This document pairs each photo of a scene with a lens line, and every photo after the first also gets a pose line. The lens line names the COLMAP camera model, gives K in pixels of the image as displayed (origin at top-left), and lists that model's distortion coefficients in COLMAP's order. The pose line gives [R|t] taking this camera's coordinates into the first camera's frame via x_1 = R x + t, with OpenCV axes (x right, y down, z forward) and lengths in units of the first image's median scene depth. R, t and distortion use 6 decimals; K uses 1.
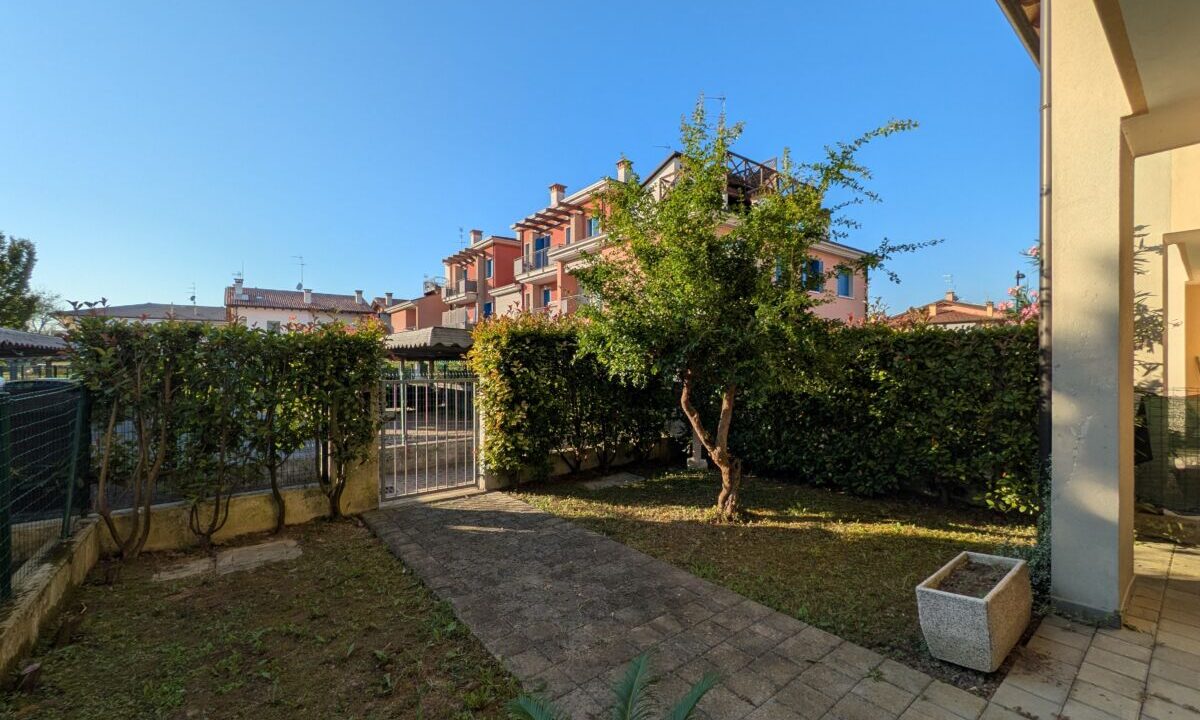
lens RADIAL K [[472.9, 0, 601.7], [0, 472.9, 361.2], [0, 0, 1]] dist [-0.001896, 0.000004]
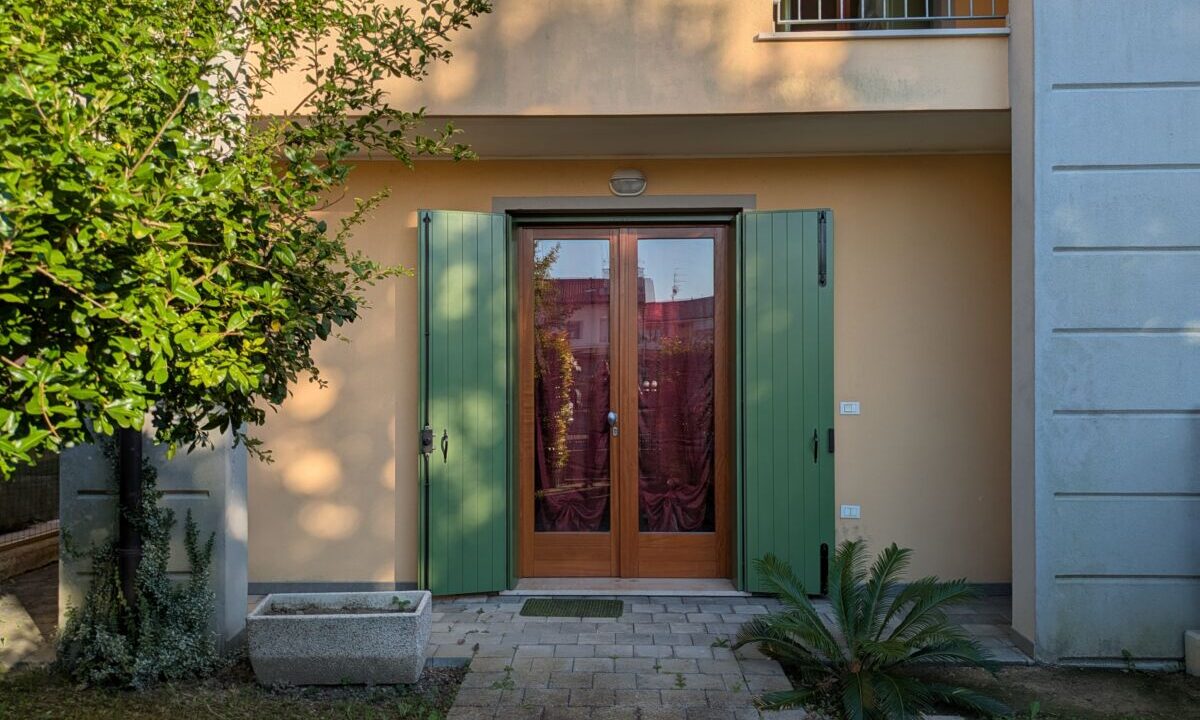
lens RADIAL K [[892.5, 0, 590.2], [0, 892.5, 366.3], [0, 0, 1]] dist [0.043883, -0.040126]
pose [[-0.772792, 0.008005, 0.634609, -0.403205], [0.002774, 0.999954, -0.009235, 0.014518], [-0.634654, -0.005376, -0.772778, 1.273206]]
